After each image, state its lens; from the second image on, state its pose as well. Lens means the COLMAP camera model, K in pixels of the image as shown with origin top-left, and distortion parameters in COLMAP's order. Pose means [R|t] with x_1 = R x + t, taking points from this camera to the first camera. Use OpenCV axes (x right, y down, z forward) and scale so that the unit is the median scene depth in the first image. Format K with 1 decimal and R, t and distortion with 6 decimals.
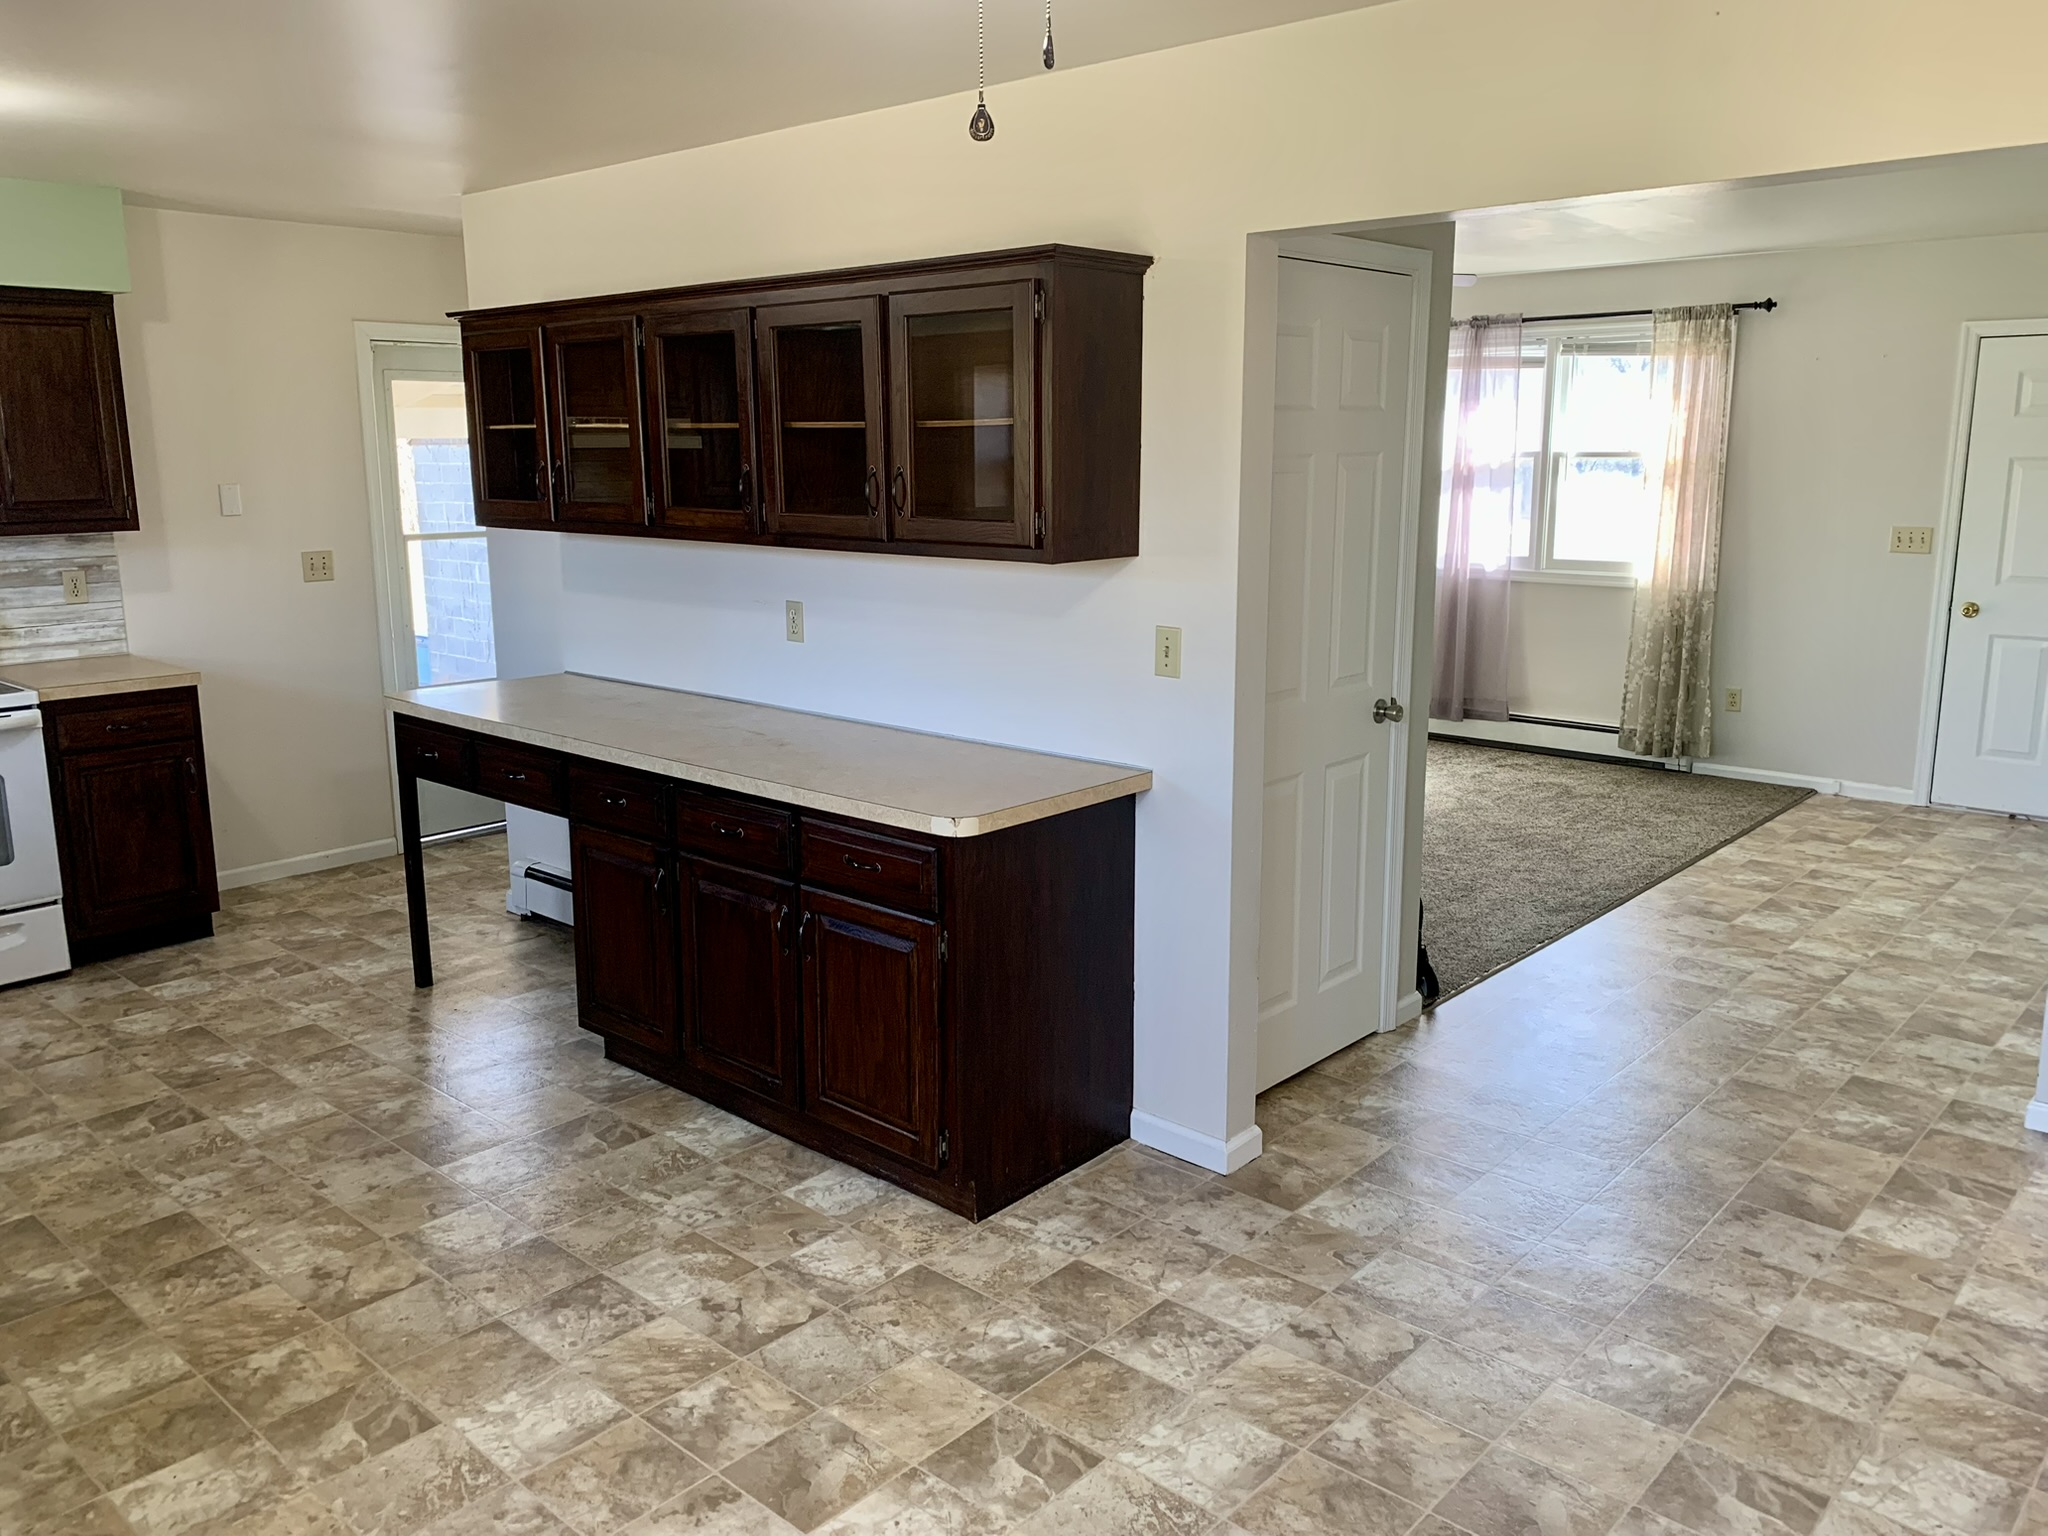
lens RADIAL K [[1559.7, 0, 1026.5], [0, 1559.7, 740.0], [0, 0, 1]] dist [0.047707, -0.054833]
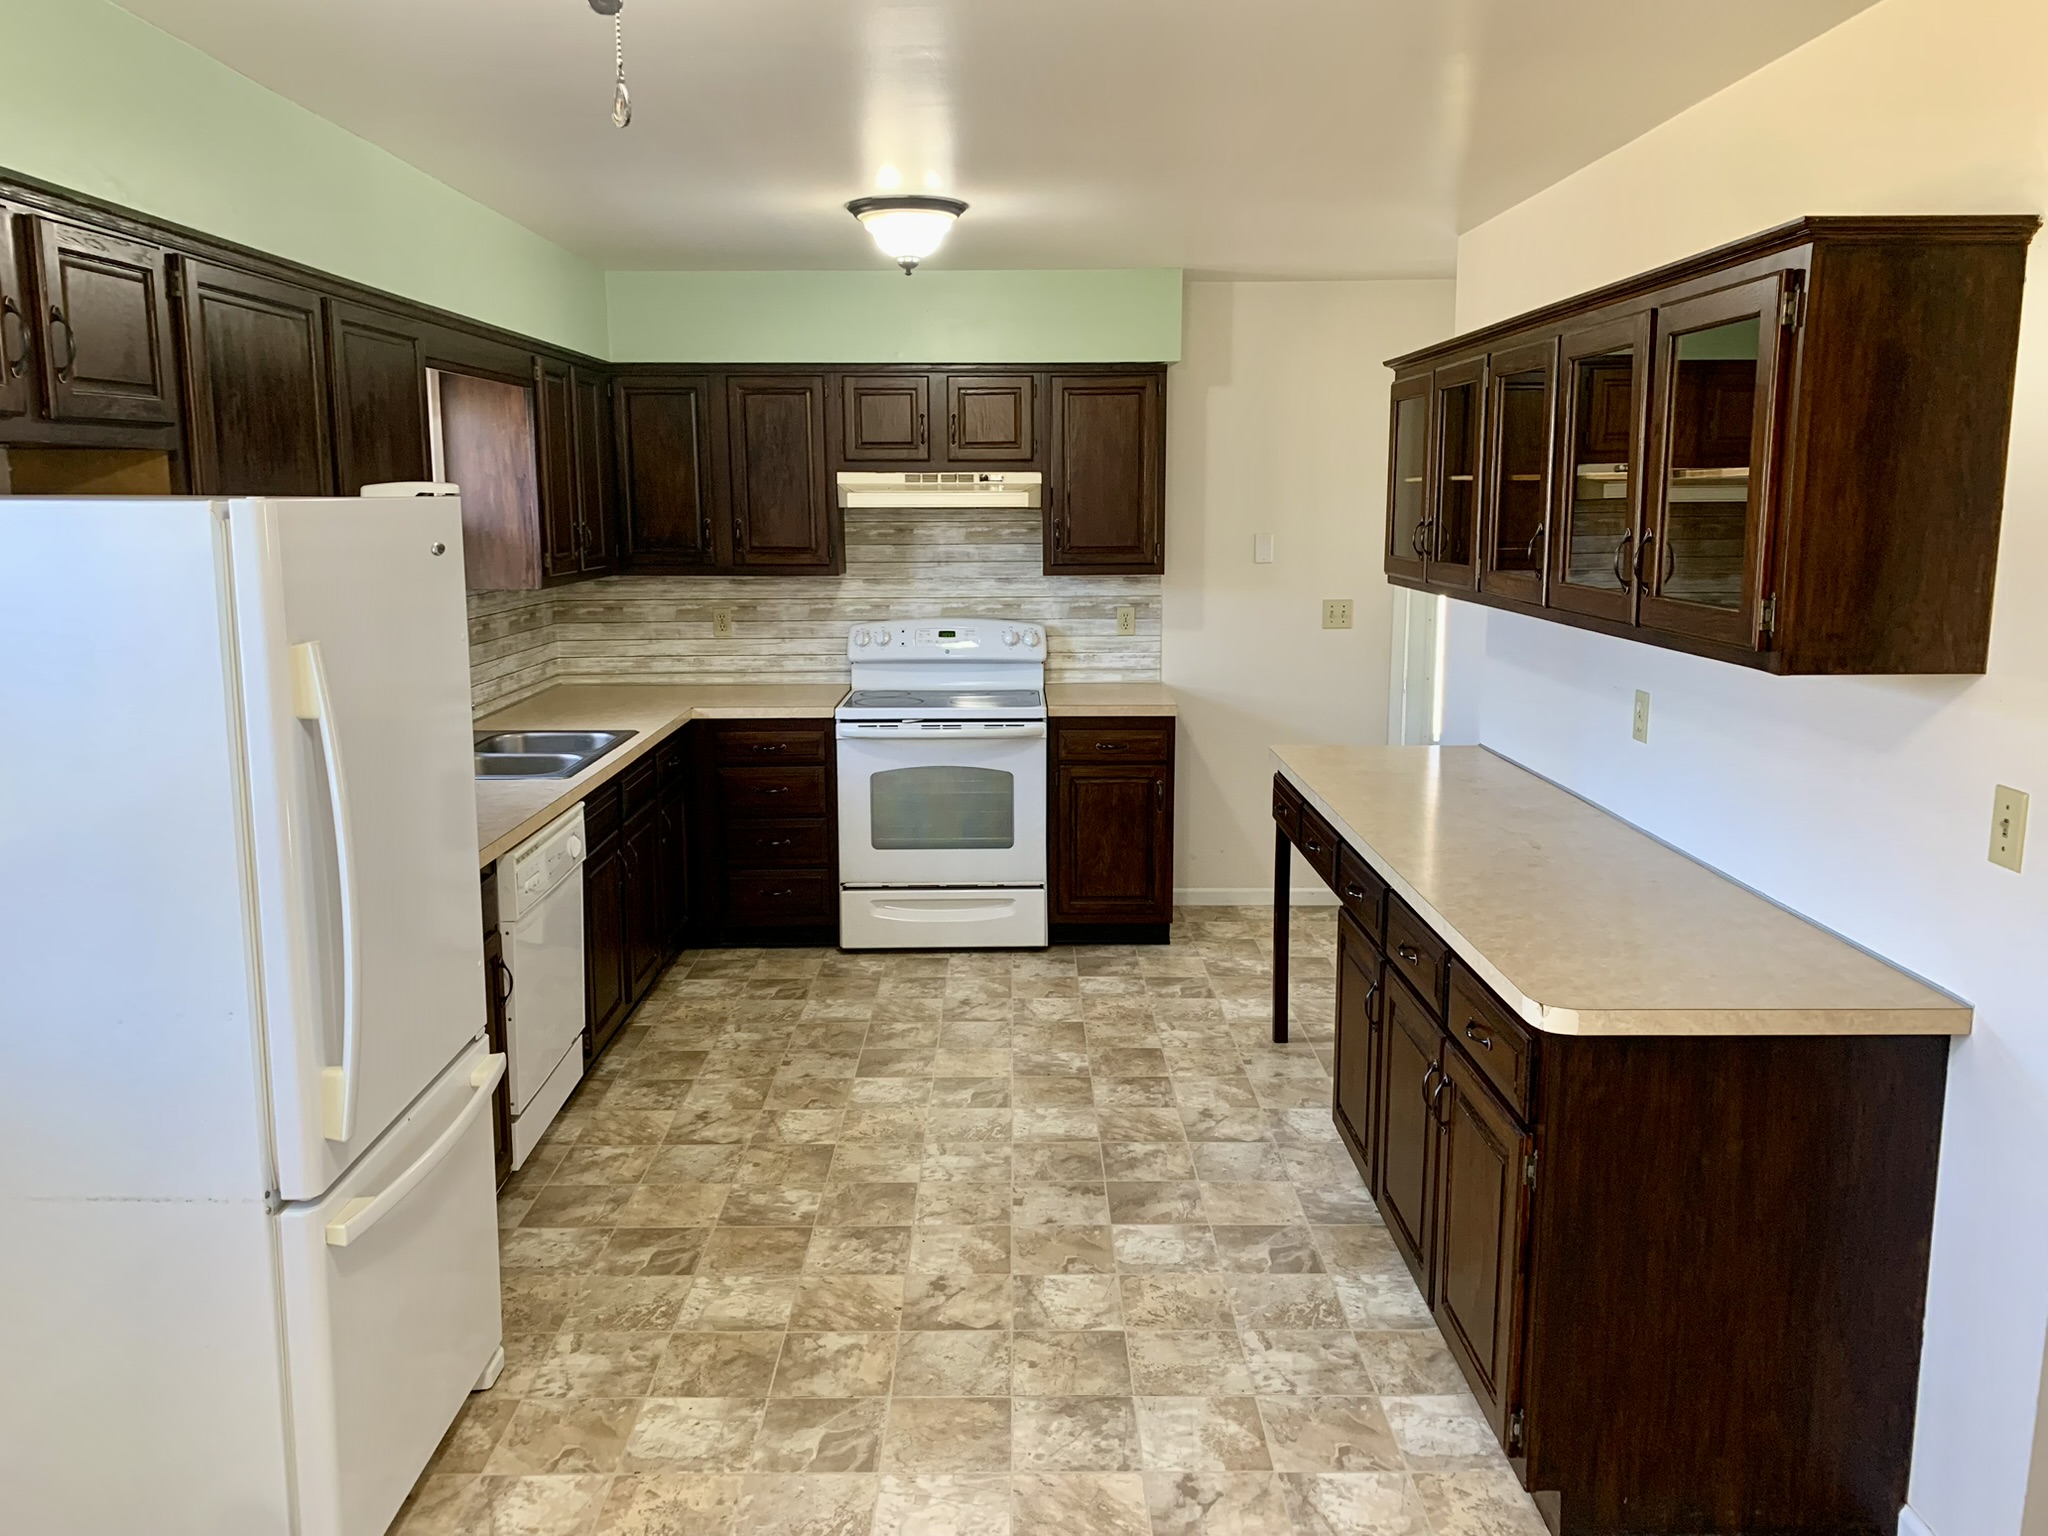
lens RADIAL K [[1559.7, 0, 1020.0], [0, 1559.7, 732.7], [0, 0, 1]] dist [0.047707, -0.054833]
pose [[0.674732, 0.114339, -0.729152, 0.293161], [-0.137305, 0.990127, 0.028206, -0.059541], [0.725179, 0.081084, 0.683770, 0.272315]]
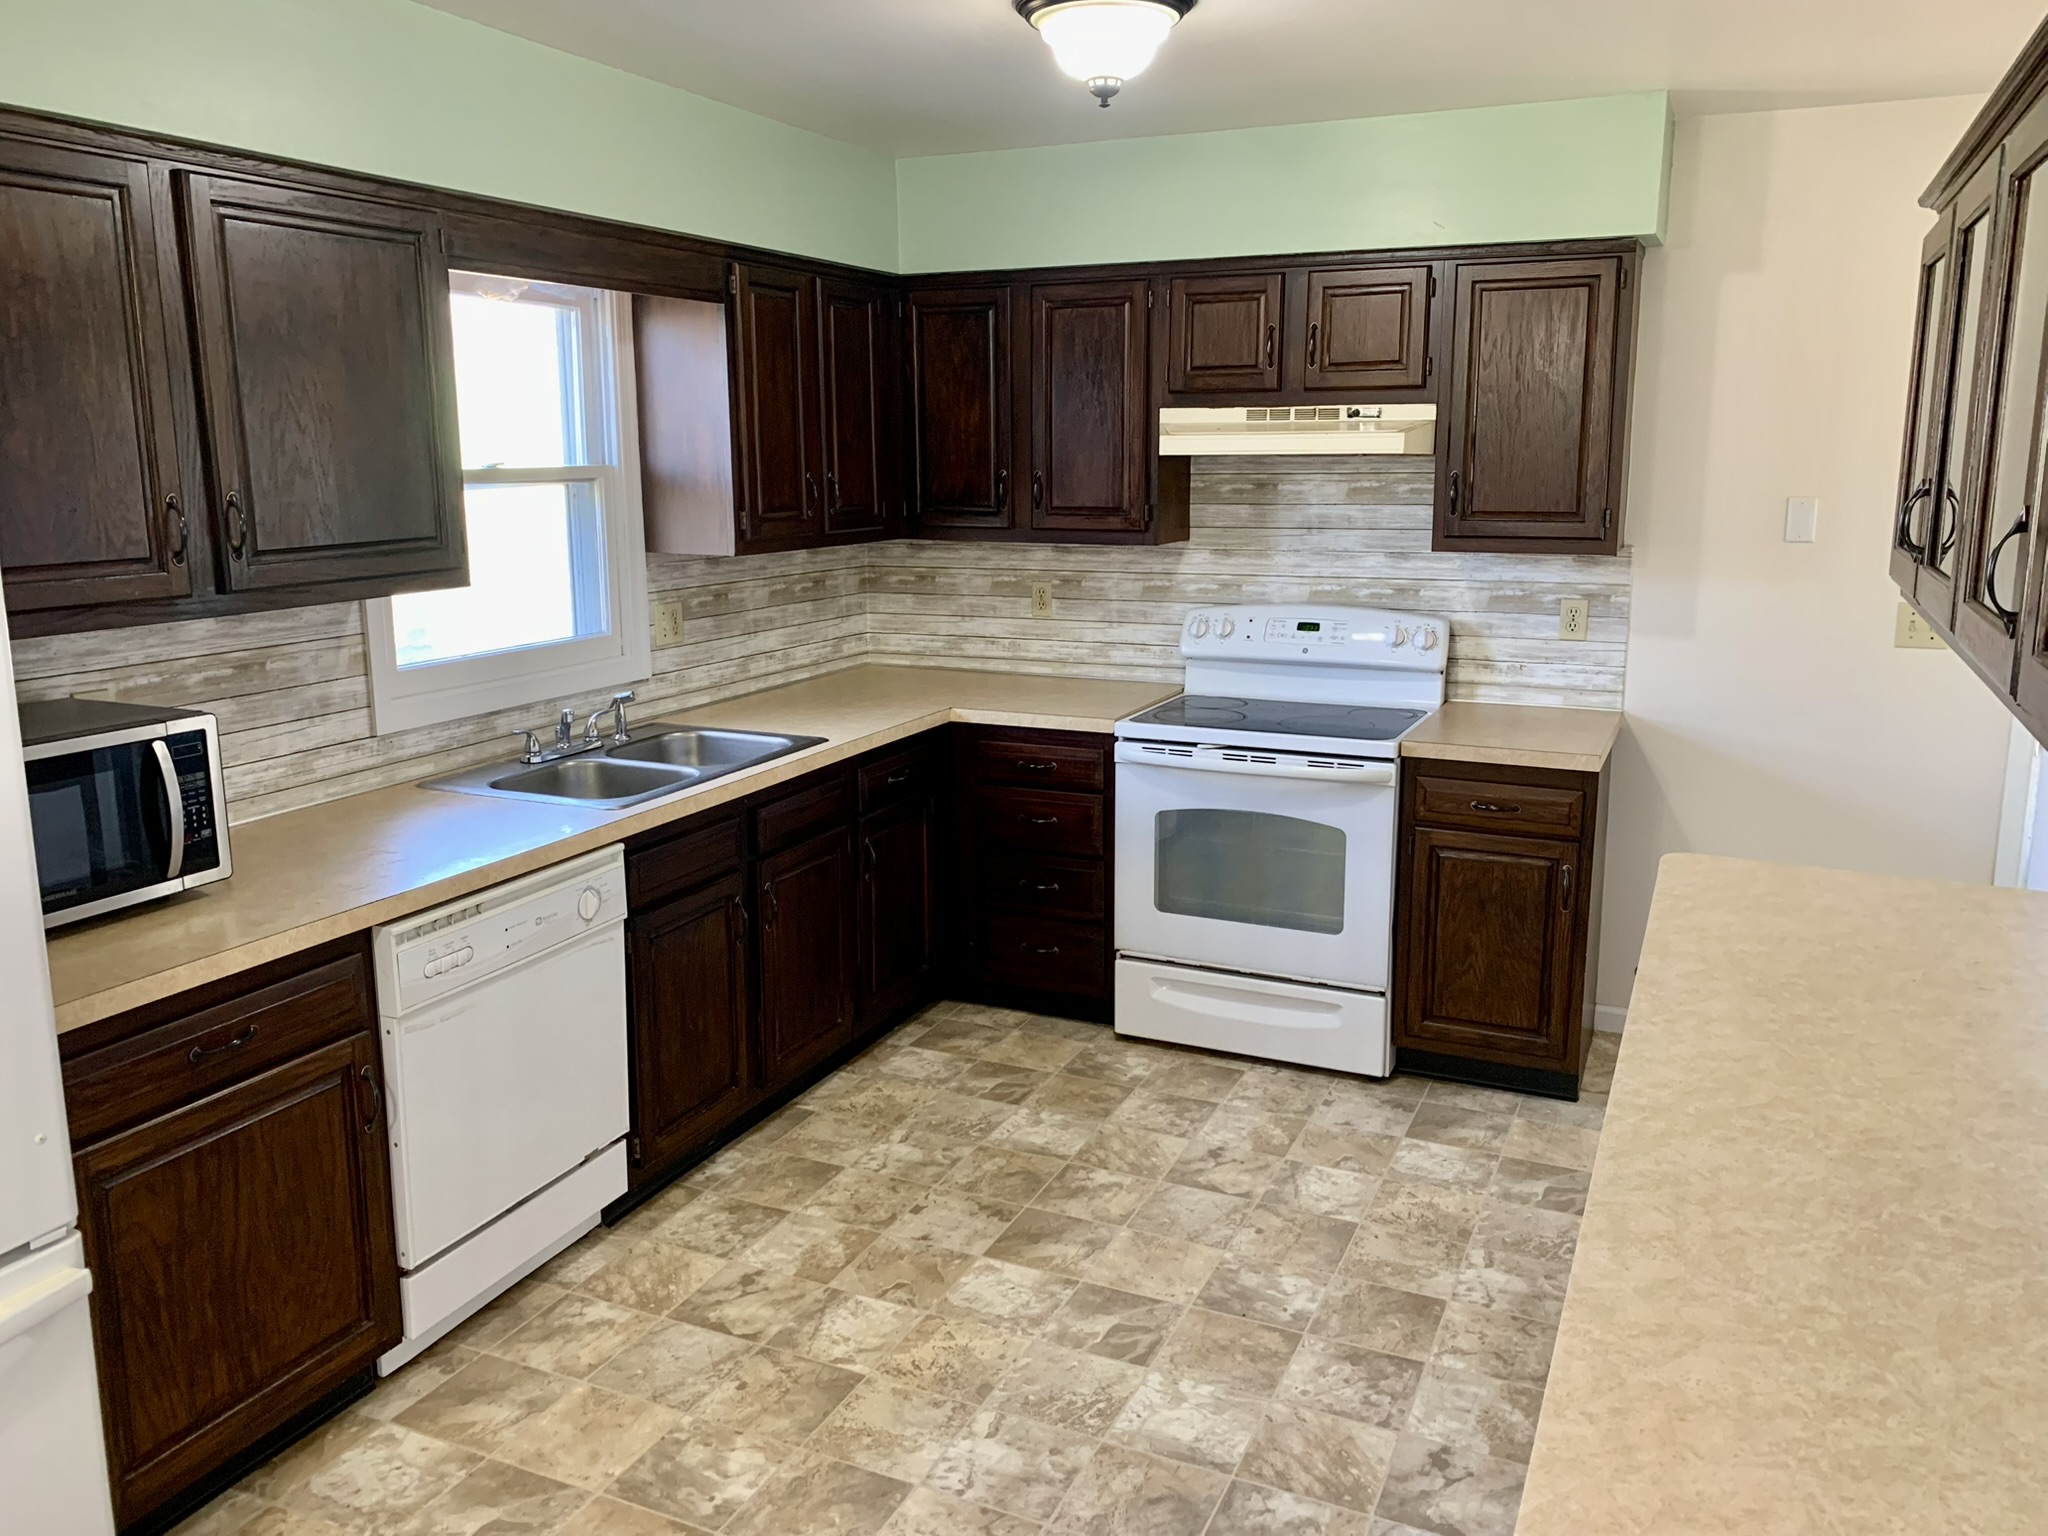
lens RADIAL K [[1559.7, 0, 1027.3], [0, 1559.7, 737.1], [0, 0, 1]] dist [0.047707, -0.054833]
pose [[0.299507, 0.180887, -0.936790, 0.107556], [-0.175992, 0.975489, 0.132092, -0.151279], [0.937722, 0.125305, 0.324001, 0.781466]]
